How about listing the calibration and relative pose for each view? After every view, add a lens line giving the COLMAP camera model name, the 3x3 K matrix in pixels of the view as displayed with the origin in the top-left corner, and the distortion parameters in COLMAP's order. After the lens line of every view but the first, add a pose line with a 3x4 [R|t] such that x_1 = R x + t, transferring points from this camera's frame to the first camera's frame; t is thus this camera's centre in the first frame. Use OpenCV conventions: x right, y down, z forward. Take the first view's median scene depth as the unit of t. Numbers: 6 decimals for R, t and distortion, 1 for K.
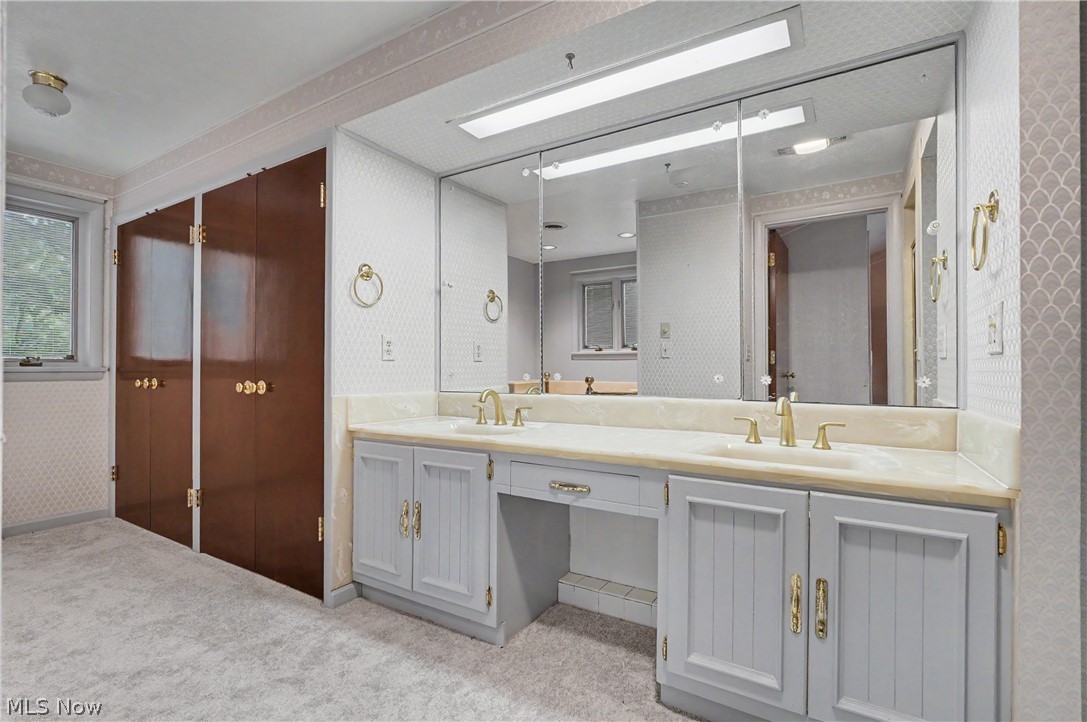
lens RADIAL K [[493.5, 0, 544.0], [0, 493.5, 364.1], [0, 0, 1]] dist [0.000382, -0.000080]
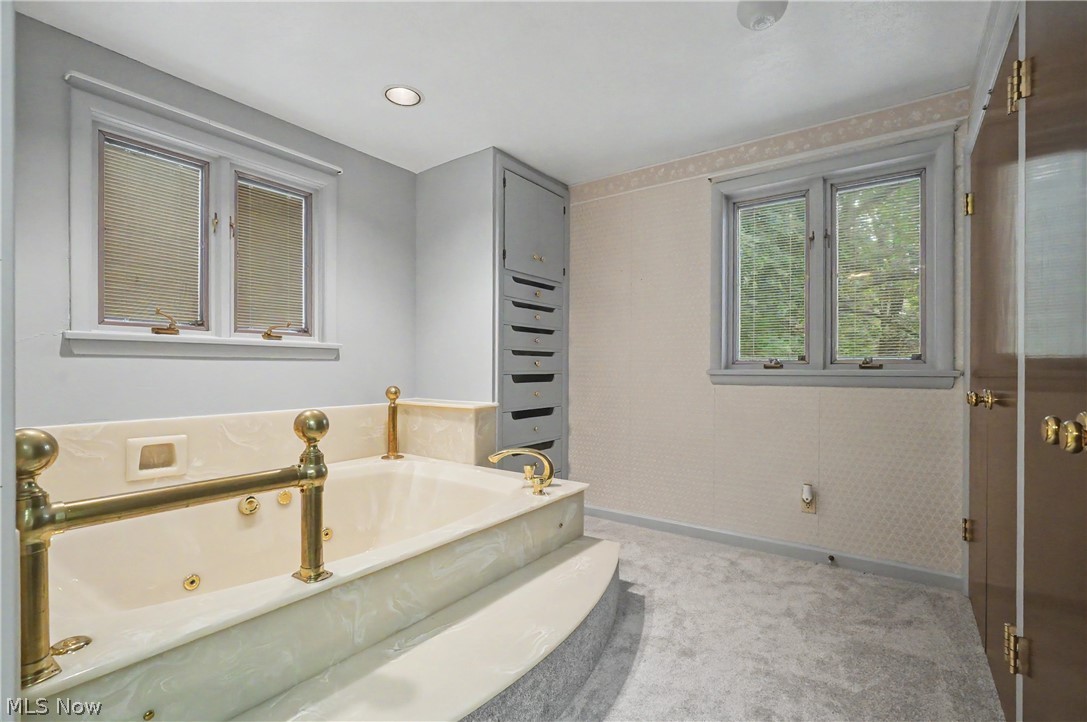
lens RADIAL K [[493.5, 0, 543.9], [0, 493.5, 369.4], [0, 0, 1]] dist [0.000382, -0.000080]
pose [[-0.069594, -0.004255, -0.997566, -0.171635], [0.004310, 0.999980, -0.004566, 0.006248], [0.997566, -0.004617, -0.069574, 0.486071]]
